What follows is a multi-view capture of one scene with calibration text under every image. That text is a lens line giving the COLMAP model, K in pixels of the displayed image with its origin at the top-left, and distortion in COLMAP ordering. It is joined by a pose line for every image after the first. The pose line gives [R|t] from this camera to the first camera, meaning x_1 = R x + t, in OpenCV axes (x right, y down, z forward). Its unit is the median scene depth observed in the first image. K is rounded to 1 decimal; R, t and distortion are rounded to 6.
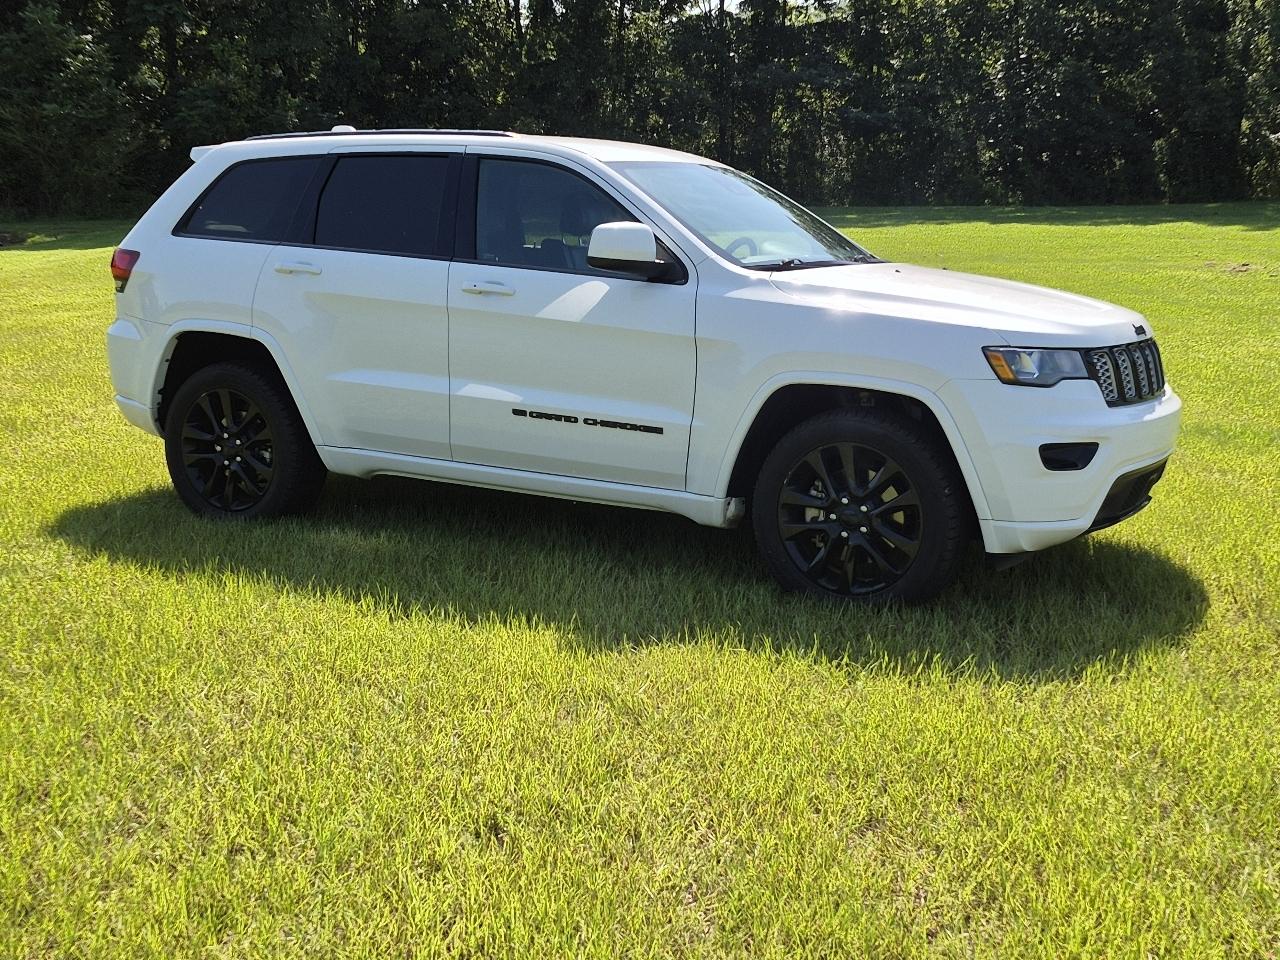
lens RADIAL K [[1632.1, 0, 664.2], [0, 1632.1, 481.4], [0, 0, 1]] dist [0.178628, -0.229800]
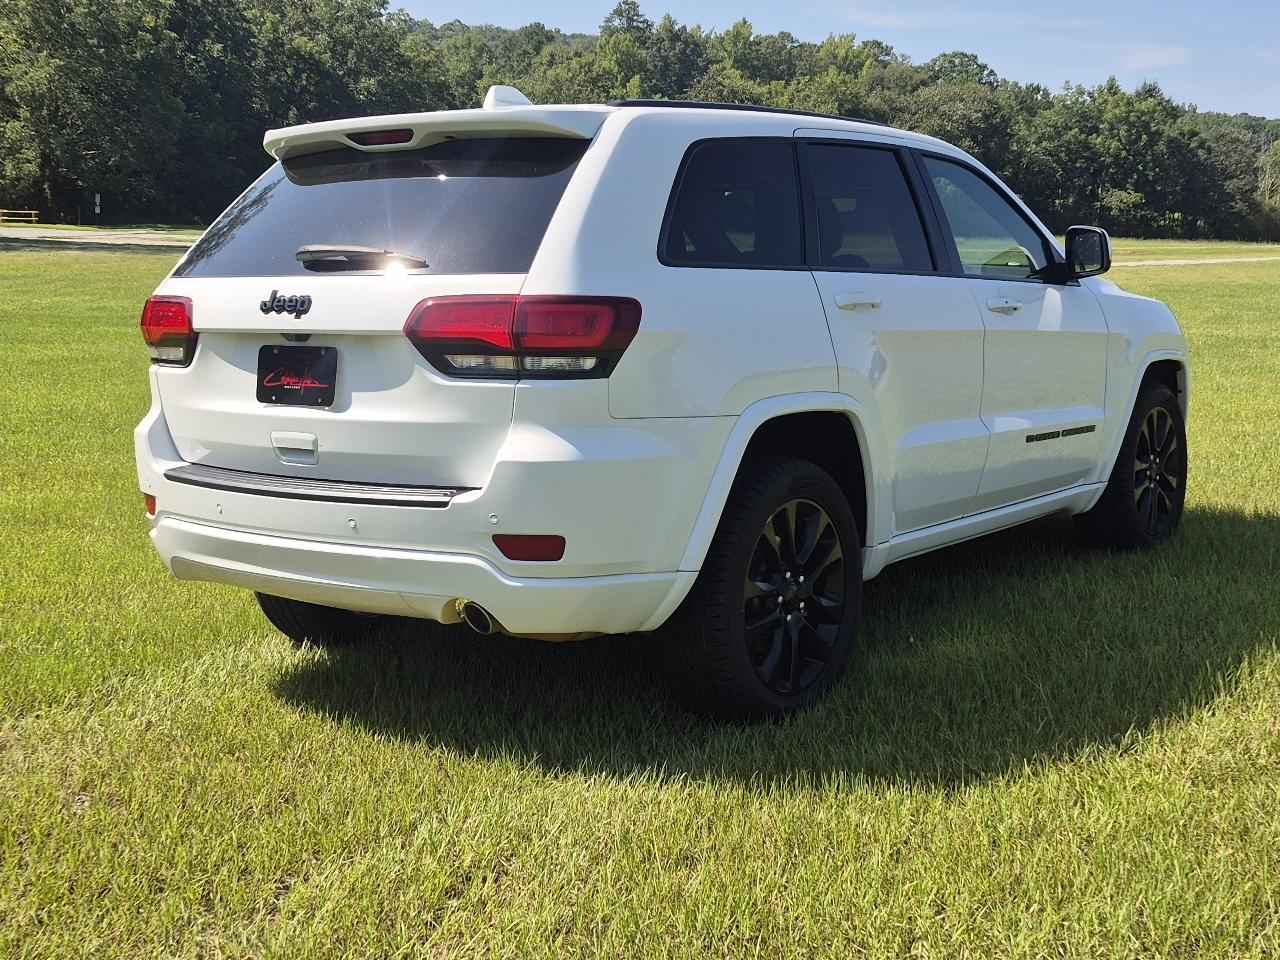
lens RADIAL K [[1549.4, 0, 667.5], [0, 1549.4, 481.8], [0, 0, 1]] dist [0.150660, -0.278947]
pose [[0.123061, -0.161887, 0.979106, -0.949111], [0.168678, 0.975661, 0.140117, -0.171354], [-0.977959, 0.147911, 0.147373, 1.059265]]
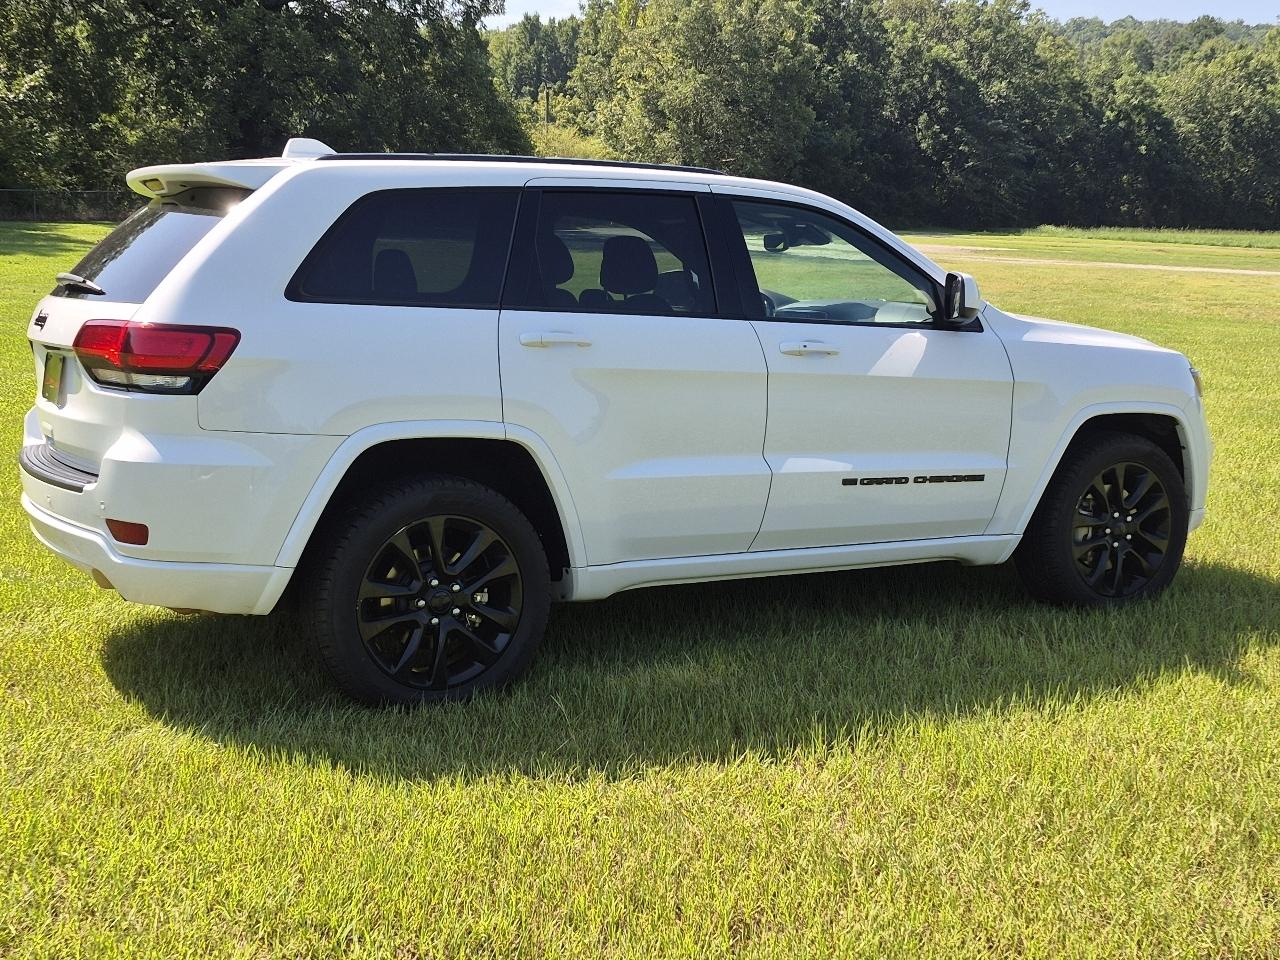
lens RADIAL K [[1537.8, 0, 640.0], [0, 1537.8, 480.0], [0, 0, 1]] dist [0.145482, -0.255916]
pose [[0.515082, -0.133255, 0.846720, -0.862233], [0.128653, 0.988670, 0.077332, -0.122777], [-0.847431, 0.069100, 0.526389, 0.640154]]
